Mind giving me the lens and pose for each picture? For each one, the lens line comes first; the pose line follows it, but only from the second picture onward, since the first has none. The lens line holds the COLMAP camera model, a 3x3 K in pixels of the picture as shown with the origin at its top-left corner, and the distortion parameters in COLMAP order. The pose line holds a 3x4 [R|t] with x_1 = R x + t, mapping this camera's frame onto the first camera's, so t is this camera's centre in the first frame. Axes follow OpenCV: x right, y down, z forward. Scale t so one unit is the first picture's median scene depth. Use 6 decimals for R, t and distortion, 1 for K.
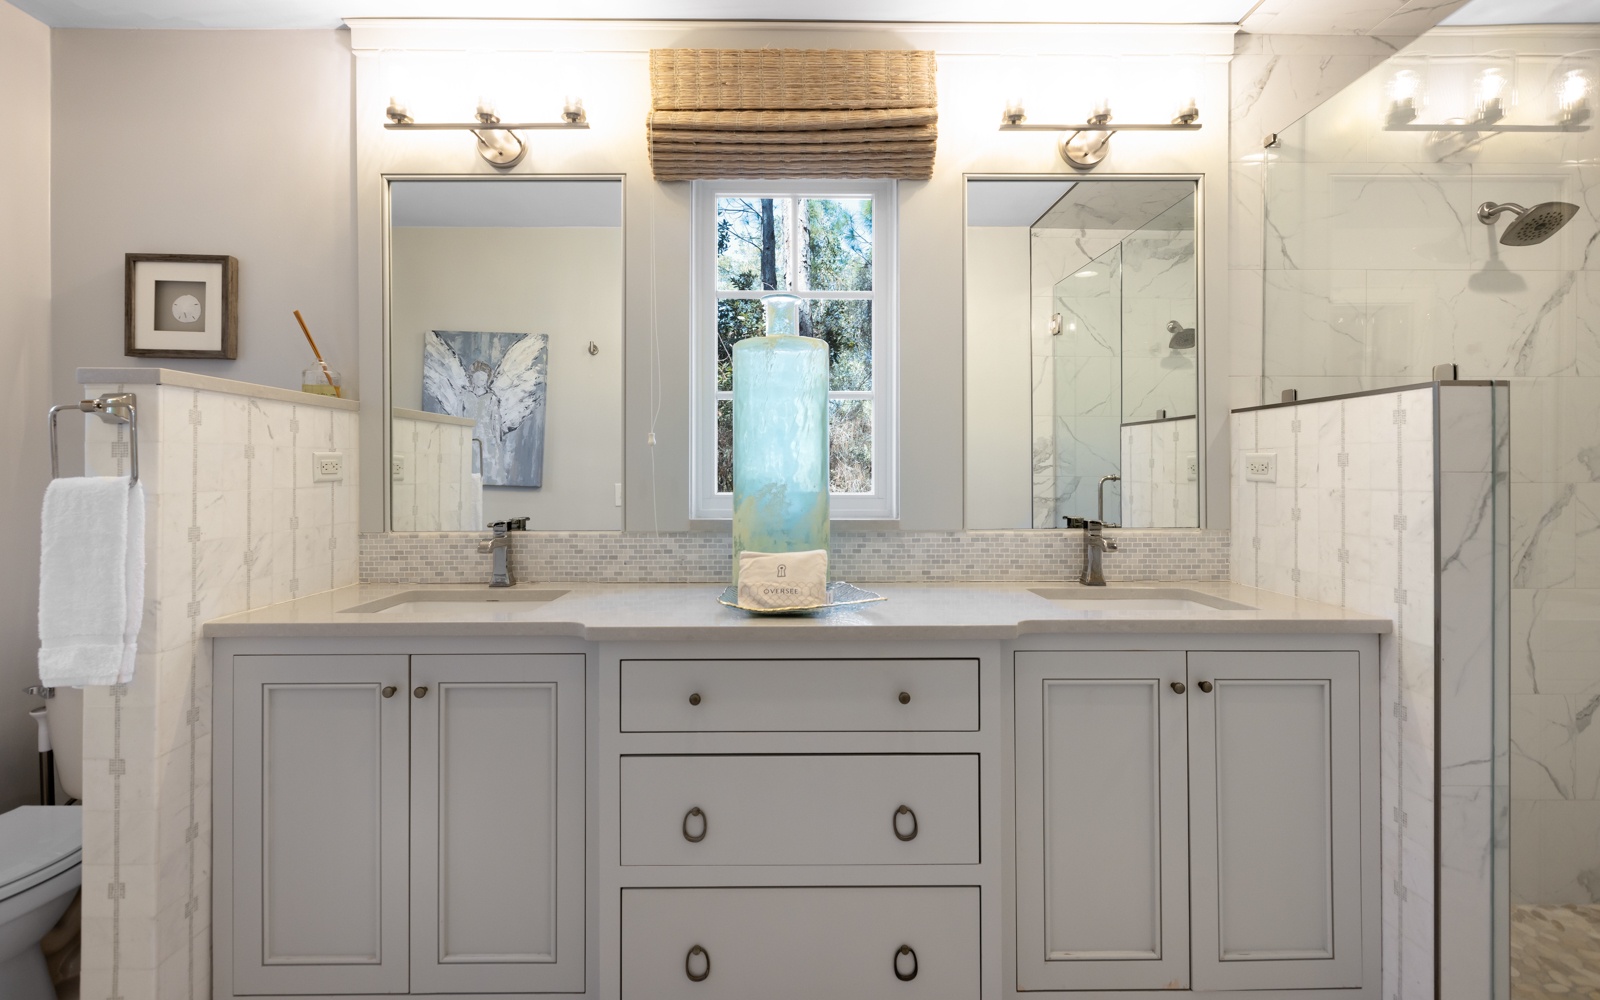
lens RADIAL K [[718.0, 0, 789.5], [0, 718.0, 469.6], [0, 0, 1]] dist [-0.001631, 0.000004]
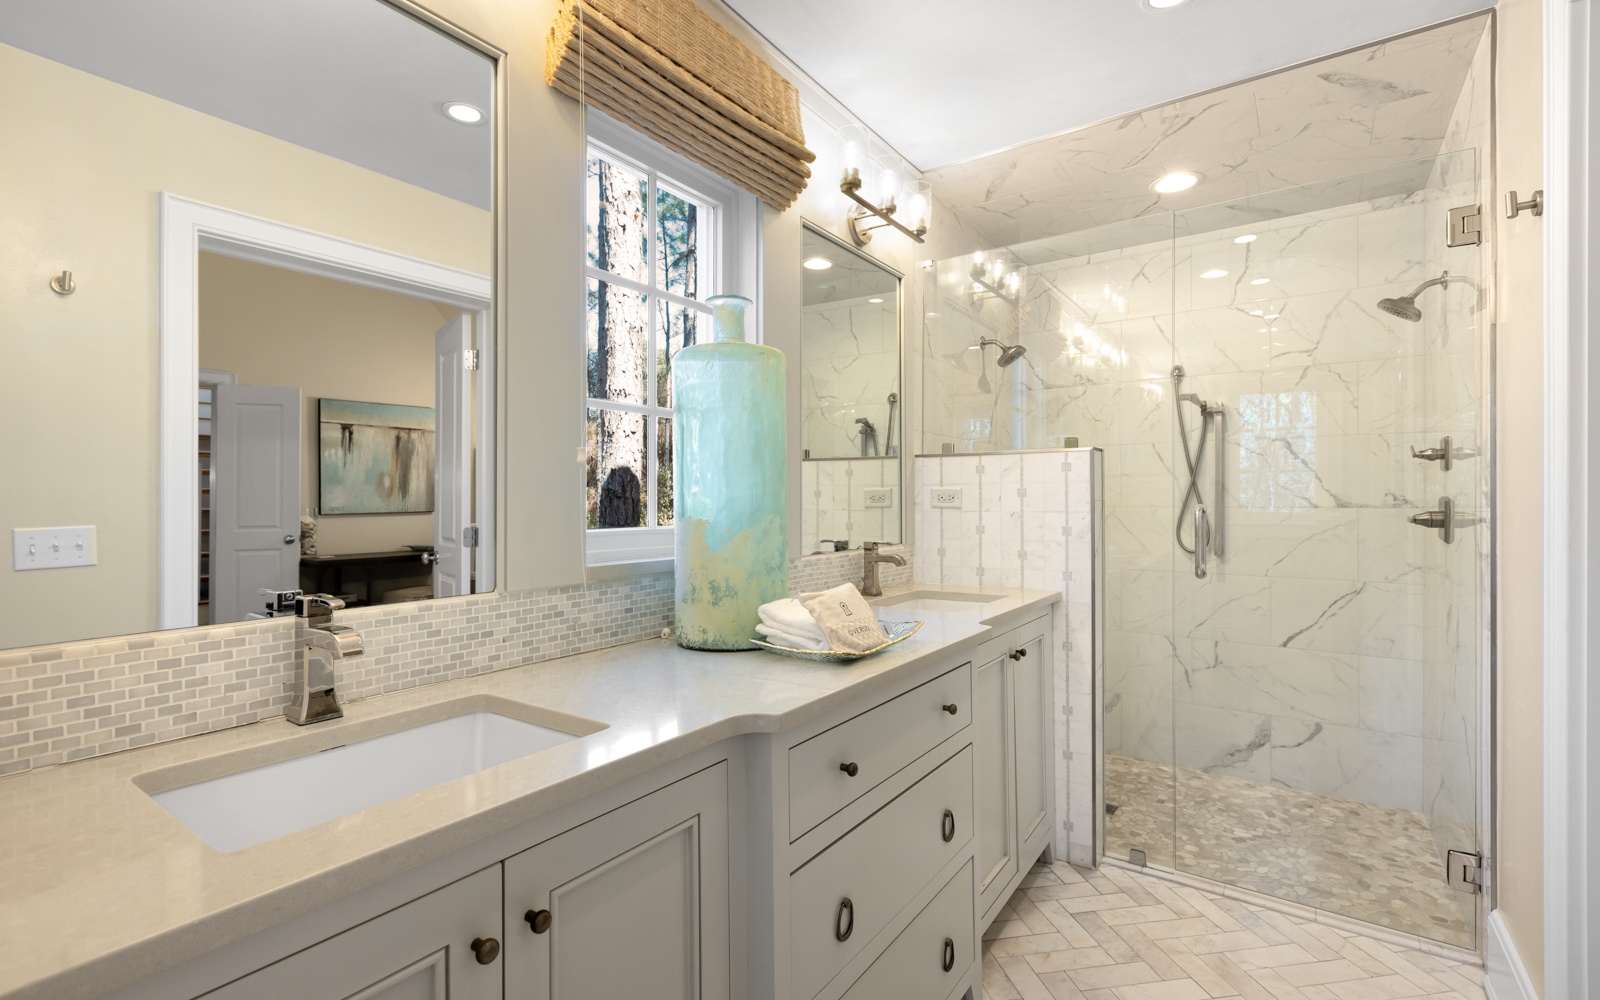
lens RADIAL K [[718.0, 0, 800.8], [0, 718.0, 497.5], [0, 0, 1]] dist [-0.001631, 0.000004]
pose [[0.579296, 0.002390, 0.815114, -0.631426], [0.000488, 0.999995, -0.003279, 0.001154], [-0.815117, 0.002297, 0.579291, 0.407734]]
